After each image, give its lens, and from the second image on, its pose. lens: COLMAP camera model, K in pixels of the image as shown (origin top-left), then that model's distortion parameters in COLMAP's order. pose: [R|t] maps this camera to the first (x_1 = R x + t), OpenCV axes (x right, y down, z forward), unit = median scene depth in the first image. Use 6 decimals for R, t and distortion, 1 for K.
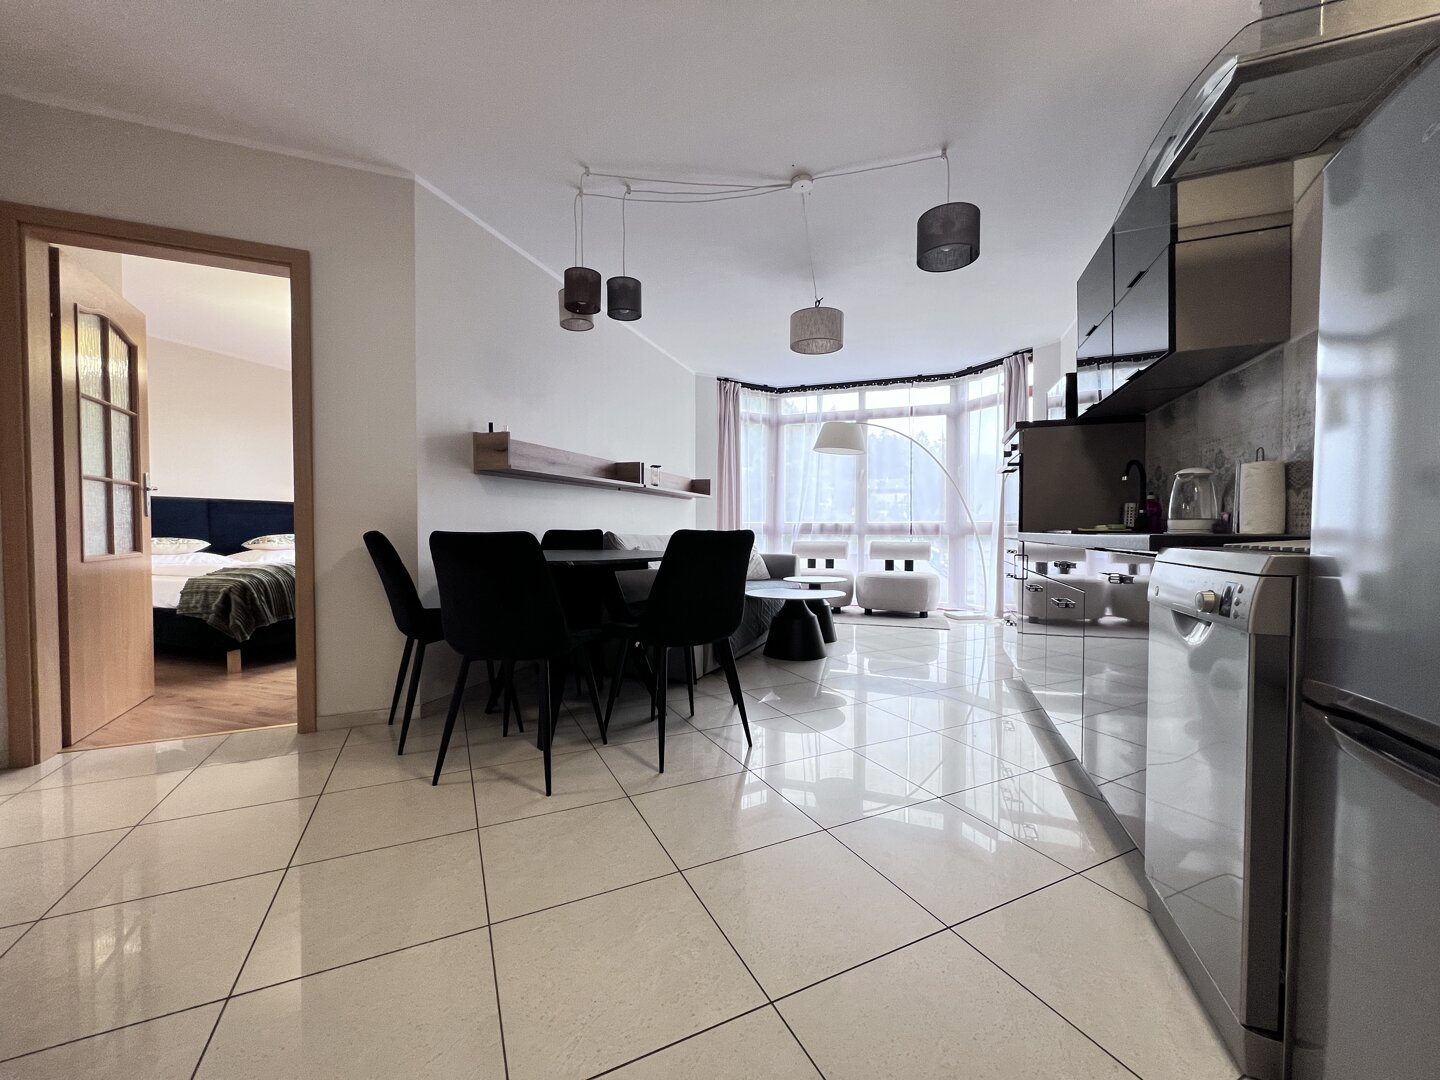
lens RADIAL K [[570.8, 0, 720.9], [0, 570.8, 542.6], [0, 0, 1]] dist [-0.003705, 0.000127]
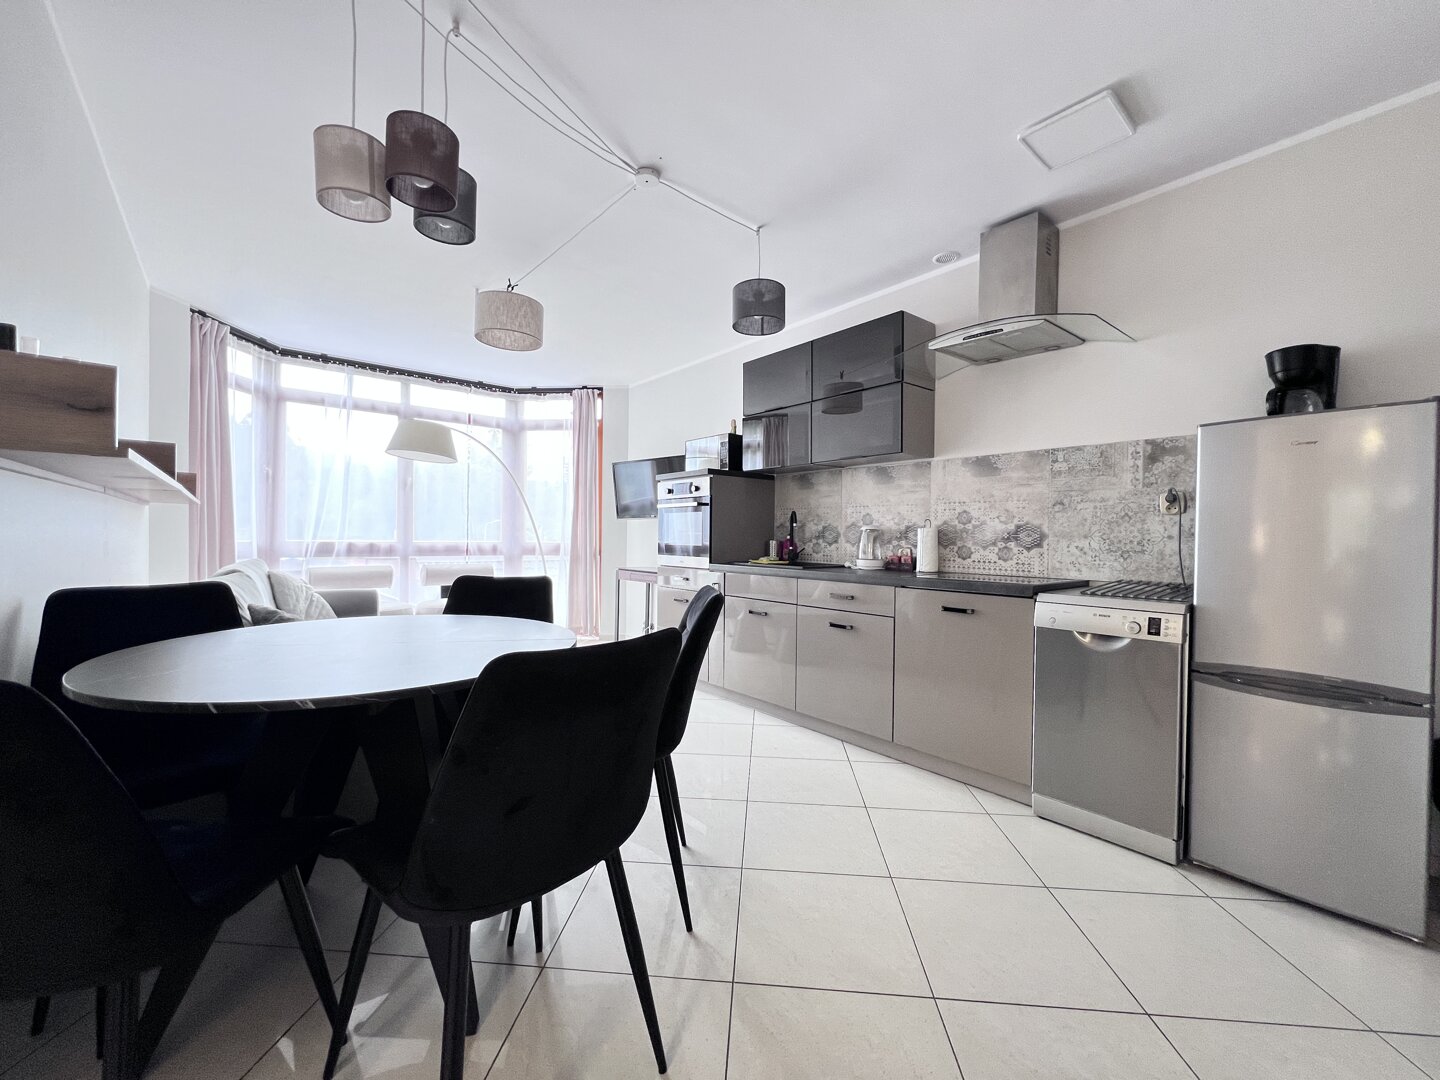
lens RADIAL K [[570.8, 0, 719.1], [0, 570.8, 536.7], [0, 0, 1]] dist [-0.003705, 0.000127]
pose [[0.509727, 0.004788, 0.860323, -0.237580], [0.008453, 0.999908, -0.010573, -0.030700], [-0.860295, 0.012661, 0.509640, 0.201957]]
